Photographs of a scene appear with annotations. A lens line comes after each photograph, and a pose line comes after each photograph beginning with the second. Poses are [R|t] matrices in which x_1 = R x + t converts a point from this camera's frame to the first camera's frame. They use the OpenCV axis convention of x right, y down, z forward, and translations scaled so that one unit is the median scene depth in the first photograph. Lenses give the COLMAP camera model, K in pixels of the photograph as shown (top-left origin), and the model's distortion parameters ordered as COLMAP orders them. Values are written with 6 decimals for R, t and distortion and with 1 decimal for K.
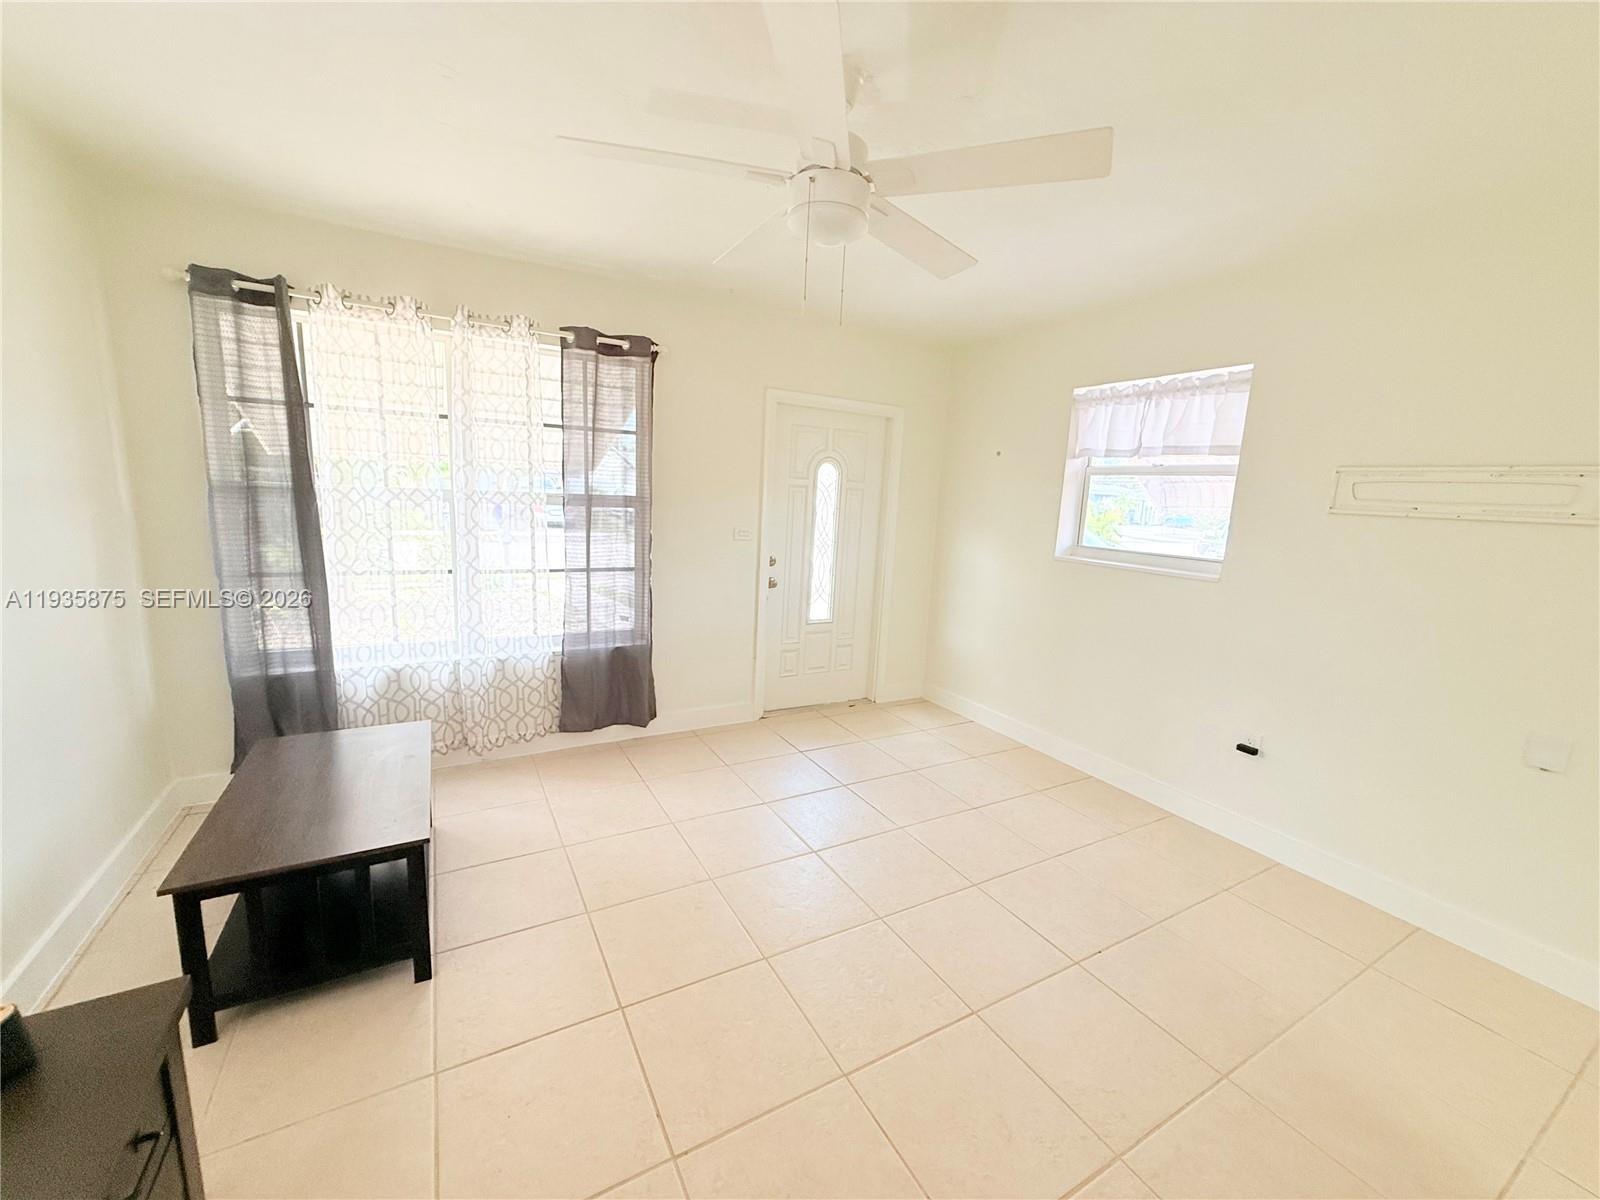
lens RADIAL K [[641.0, 0, 802.0], [0, 641.0, 602.4], [0, 0, 1]] dist [0.002494, -0.000129]
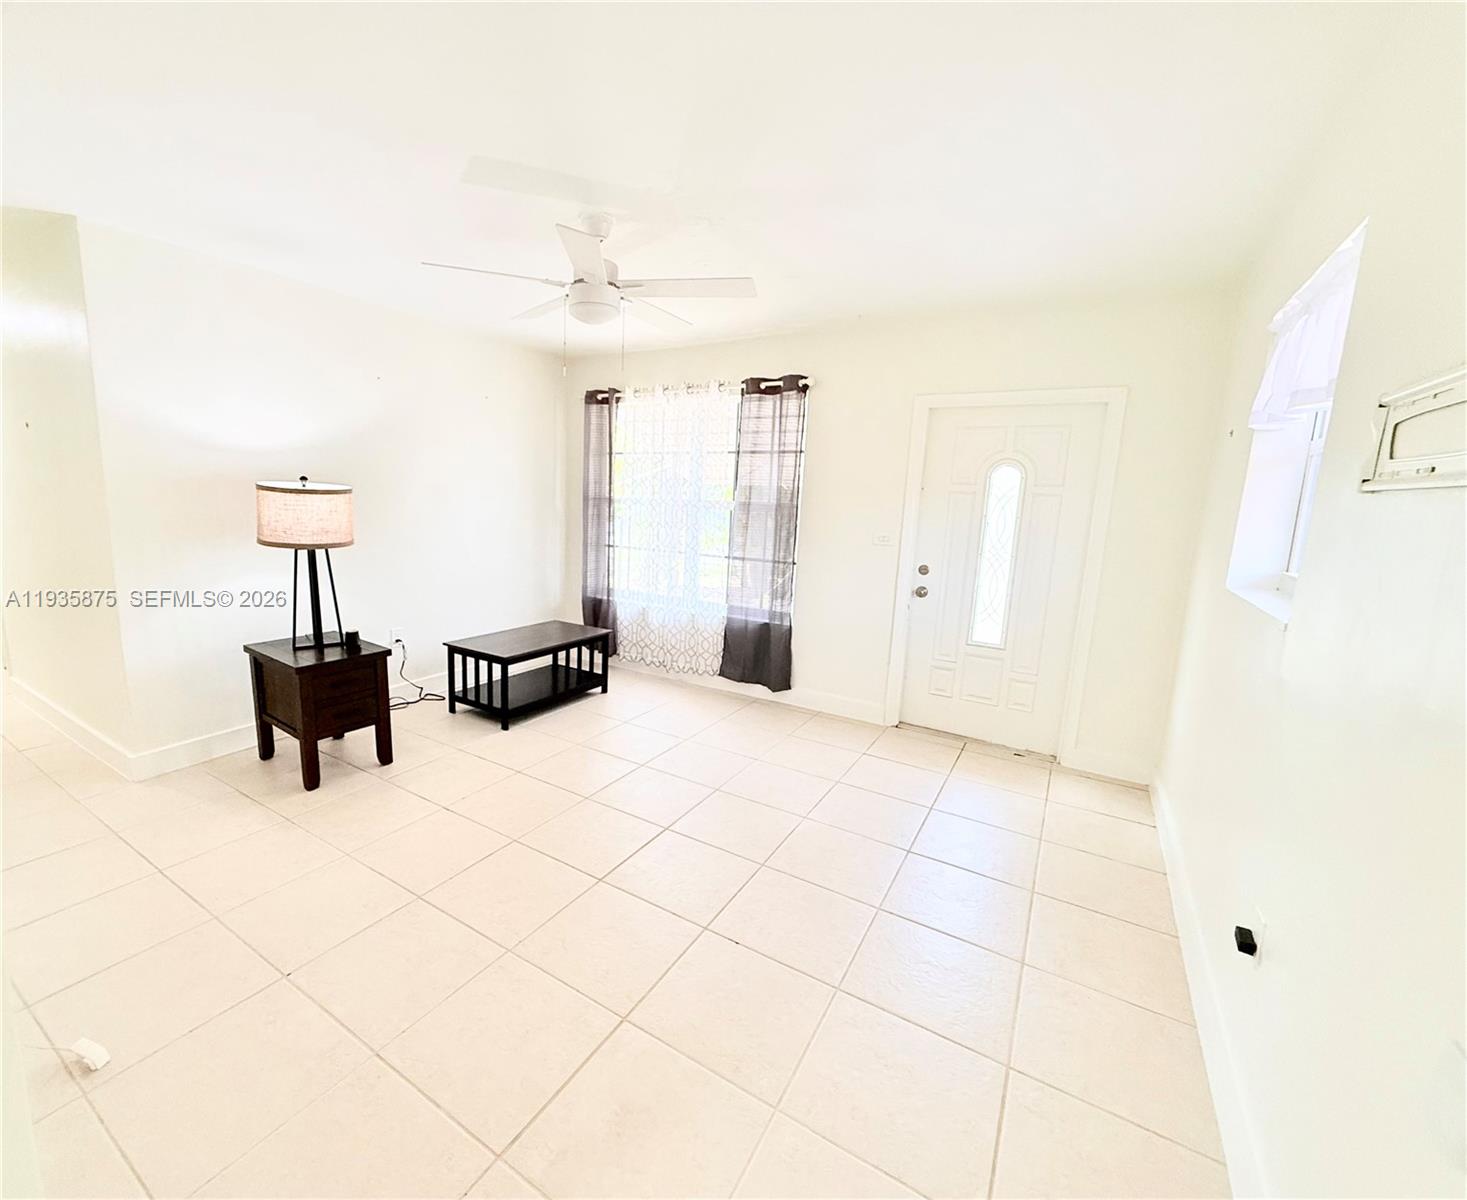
lens RADIAL K [[632.0, 0, 672.8], [0, 632.0, 604.7], [0, 0, 1]] dist [-0.003138, -0.000098]
pose [[0.461263, 0.117186, -0.879490, 0.736168], [-0.167467, 0.984922, 0.043403, 0.012152], [0.871316, 0.127265, 0.473933, 0.255208]]
